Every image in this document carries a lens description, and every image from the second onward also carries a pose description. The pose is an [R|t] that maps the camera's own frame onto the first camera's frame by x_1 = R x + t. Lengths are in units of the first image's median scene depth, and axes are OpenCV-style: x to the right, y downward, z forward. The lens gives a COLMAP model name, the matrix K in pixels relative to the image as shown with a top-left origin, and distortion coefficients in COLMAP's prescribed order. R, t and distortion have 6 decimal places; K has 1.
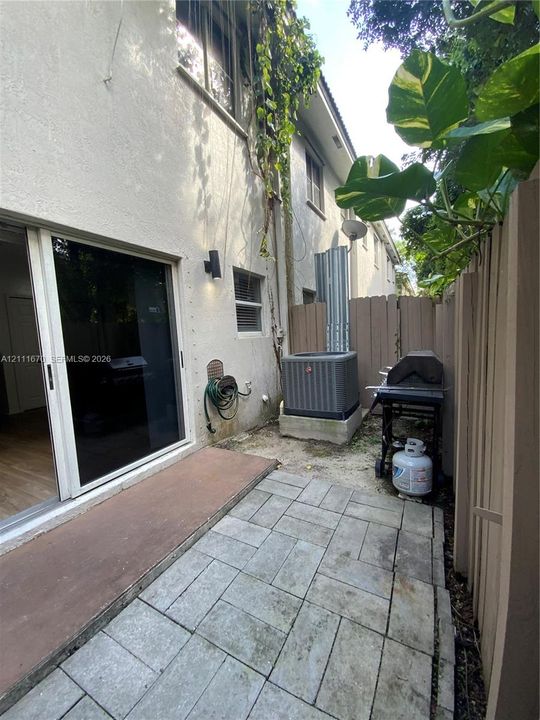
lens RADIAL K [[291.0, 0, 270.1], [0, 291.0, 362.5], [0, 0, 1]] dist [0.012692, -0.000370]
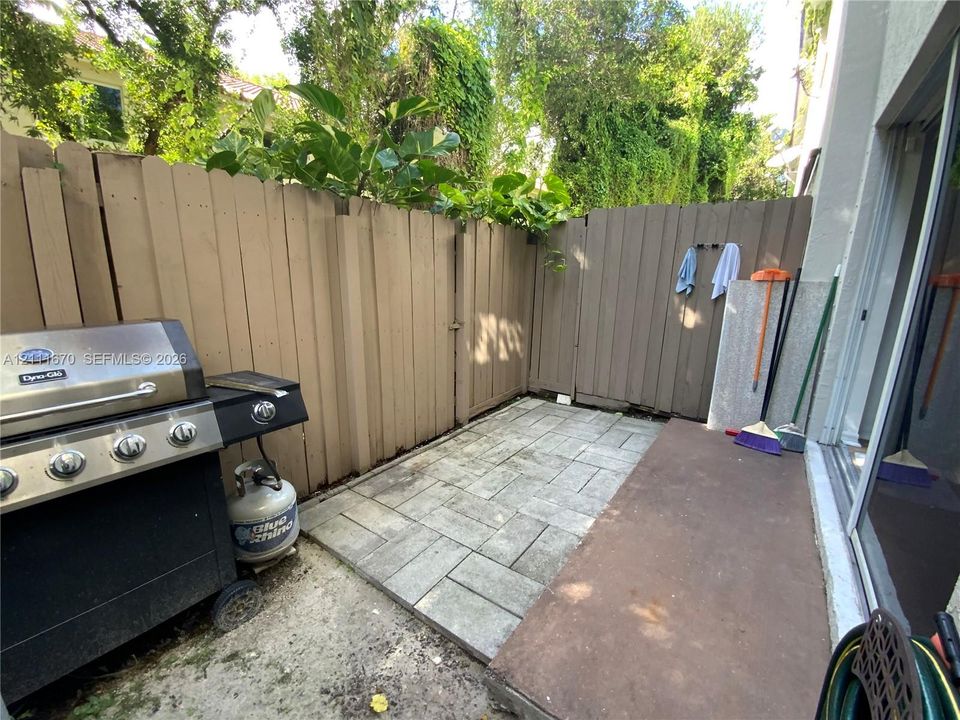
lens RADIAL K [[388.0, 0, 480.0], [0, 388.0, 360.0], [0, 0, 1]] dist [0.012692, -0.000370]
pose [[-0.988669, 0.004817, 0.150035, -0.061163], [0.050734, 0.951392, 0.303776, -0.169292], [-0.141279, 0.307946, -0.940856, 2.079087]]
